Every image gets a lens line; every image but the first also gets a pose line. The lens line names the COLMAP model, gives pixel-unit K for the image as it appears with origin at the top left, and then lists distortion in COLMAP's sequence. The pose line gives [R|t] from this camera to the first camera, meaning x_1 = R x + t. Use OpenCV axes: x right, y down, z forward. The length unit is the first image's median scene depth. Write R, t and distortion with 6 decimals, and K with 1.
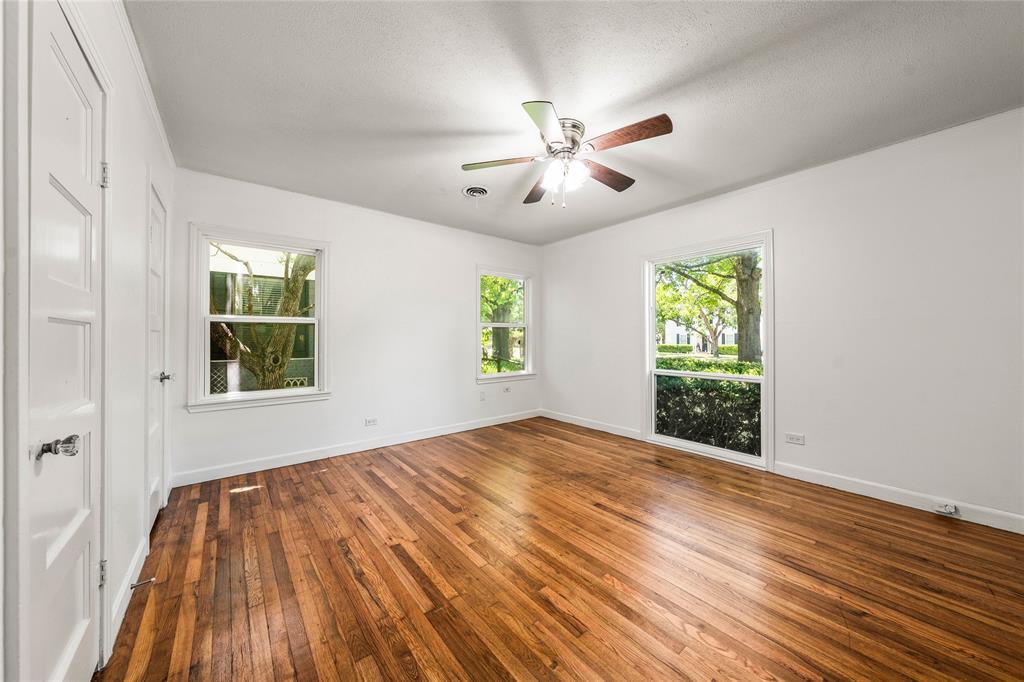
lens RADIAL K [[355.1, 0, 511.6], [0, 355.1, 334.9], [0, 0, 1]] dist [-0.000199, -0.000011]
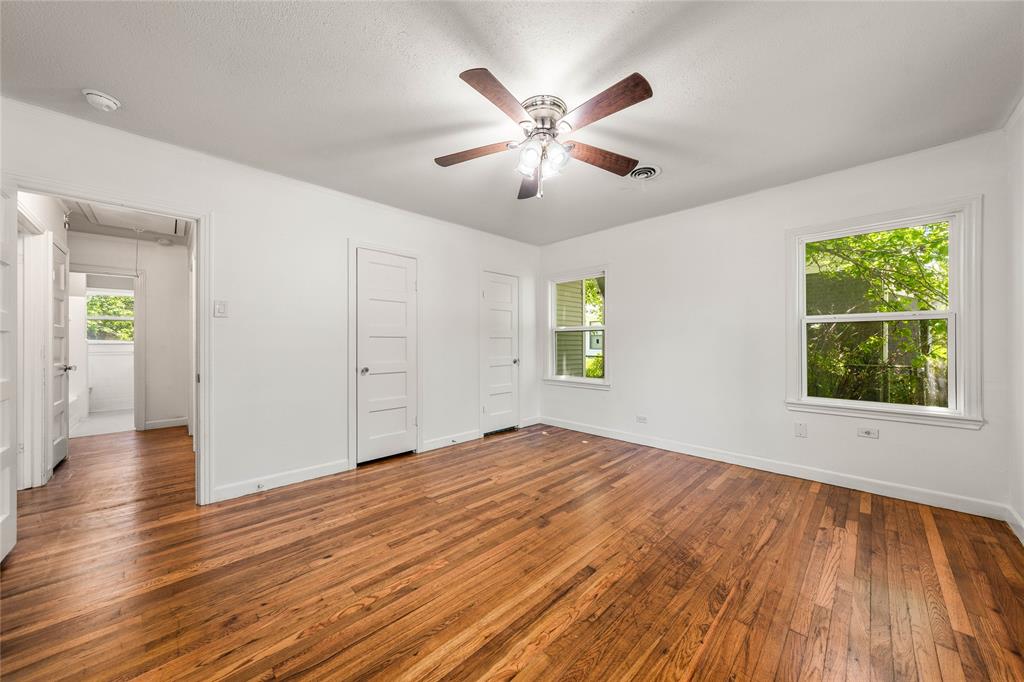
lens RADIAL K [[355.1, 0, 511.6], [0, 355.1, 334.9], [0, 0, 1]] dist [-0.000199, -0.000011]
pose [[0.095571, -0.017276, -0.995273, 0.893575], [0.010630, 0.999810, -0.016334, 0.006711], [0.995366, -0.009019, 0.095737, 0.718673]]
